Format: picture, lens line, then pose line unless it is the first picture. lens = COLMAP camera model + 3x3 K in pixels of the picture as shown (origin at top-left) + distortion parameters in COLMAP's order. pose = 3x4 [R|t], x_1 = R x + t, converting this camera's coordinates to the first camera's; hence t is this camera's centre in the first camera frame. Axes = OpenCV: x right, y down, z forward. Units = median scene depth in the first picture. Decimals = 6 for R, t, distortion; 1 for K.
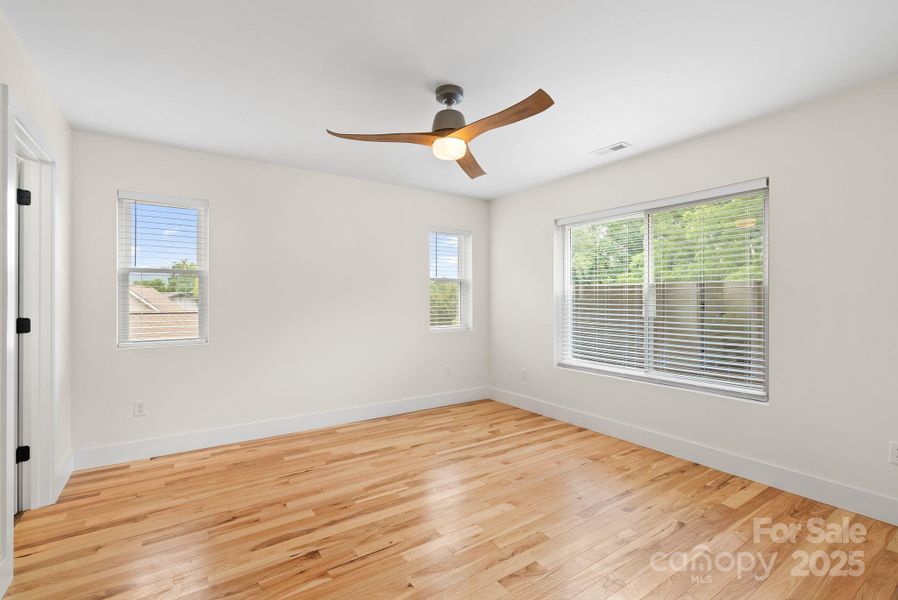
lens RADIAL K [[409.2, 0, 446.7], [0, 409.2, 300.0], [0, 0, 1]] dist [0.001952, 0.000201]
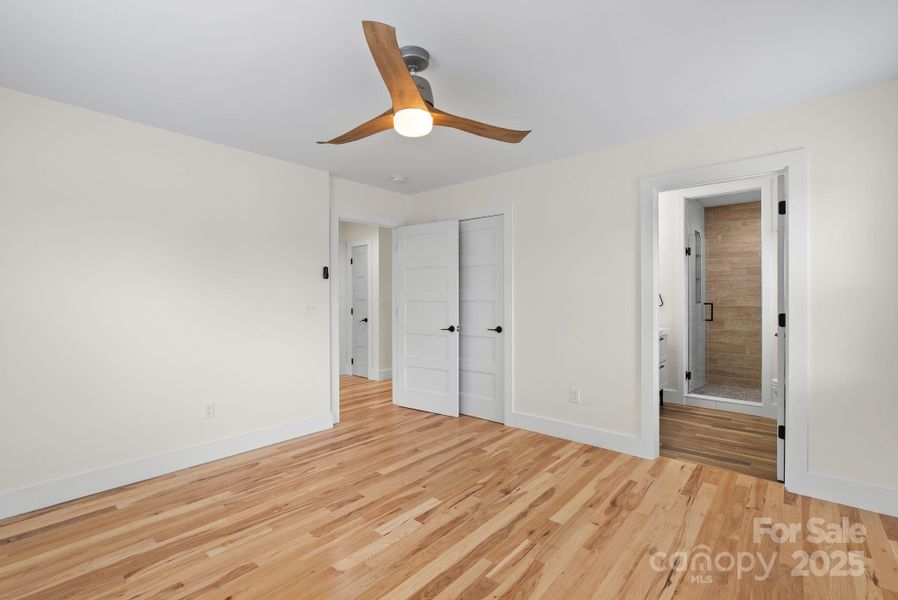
lens RADIAL K [[409.2, 0, 449.3], [0, 409.2, 299.0], [0, 0, 1]] dist [0.001952, 0.000201]
pose [[-0.966018, 0.005538, -0.258415, 0.168764], [0.005628, 0.999984, 0.000394, -0.001369], [0.258413, -0.001073, -0.966034, 2.011298]]
